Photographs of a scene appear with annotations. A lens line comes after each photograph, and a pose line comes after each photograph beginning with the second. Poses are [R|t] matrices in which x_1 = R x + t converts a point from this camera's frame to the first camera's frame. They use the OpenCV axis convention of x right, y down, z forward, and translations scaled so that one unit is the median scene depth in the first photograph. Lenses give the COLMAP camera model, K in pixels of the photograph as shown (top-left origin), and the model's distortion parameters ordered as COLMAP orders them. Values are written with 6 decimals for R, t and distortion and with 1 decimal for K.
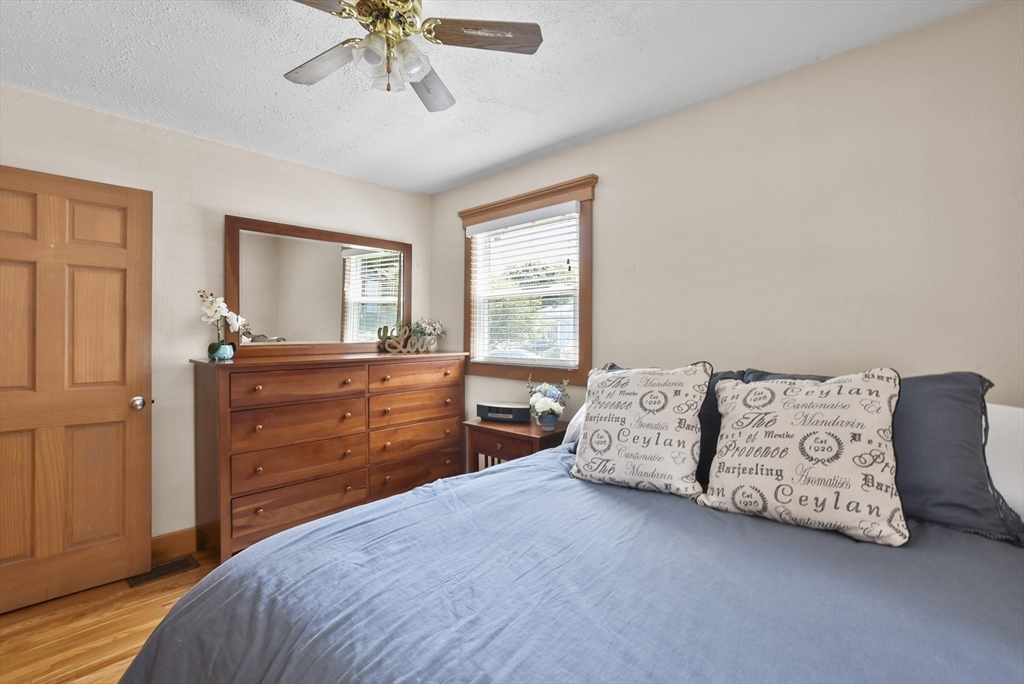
lens RADIAL K [[448.1, 0, 512.9], [0, 448.1, 340.1], [0, 0, 1]] dist [-0.012902, 0.003467]
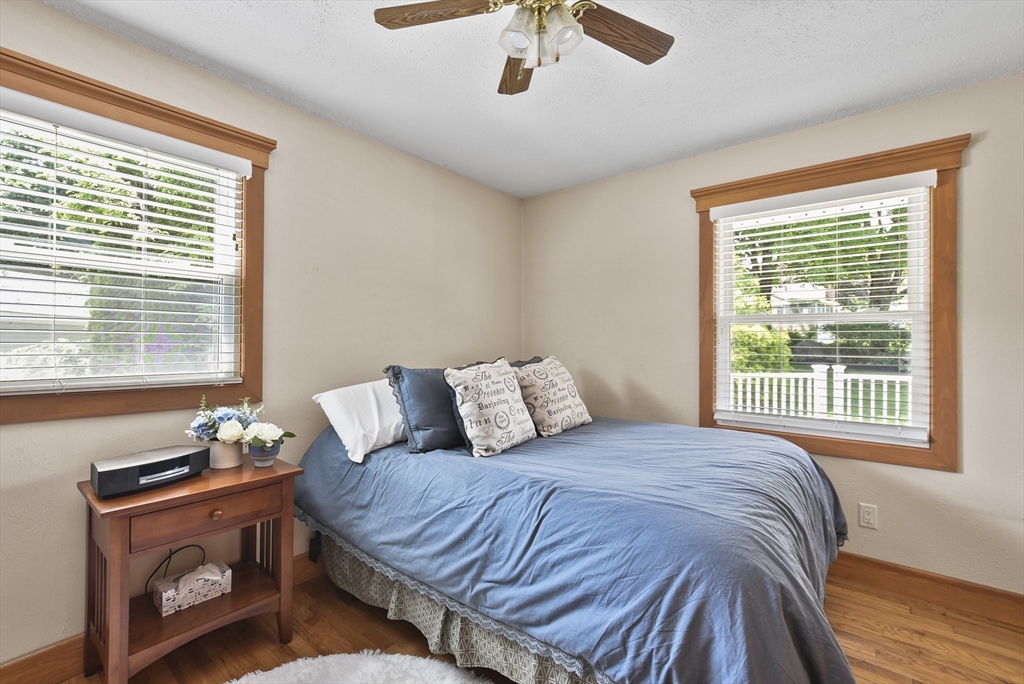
lens RADIAL K [[448.1, 0, 513.9], [0, 448.1, 343.8], [0, 0, 1]] dist [-0.012902, 0.003467]
pose [[-0.064340, -0.001616, 0.997927, -1.134716], [0.002154, 0.999996, 0.001758, -0.001248], [-0.997926, 0.002262, -0.064336, 1.062243]]
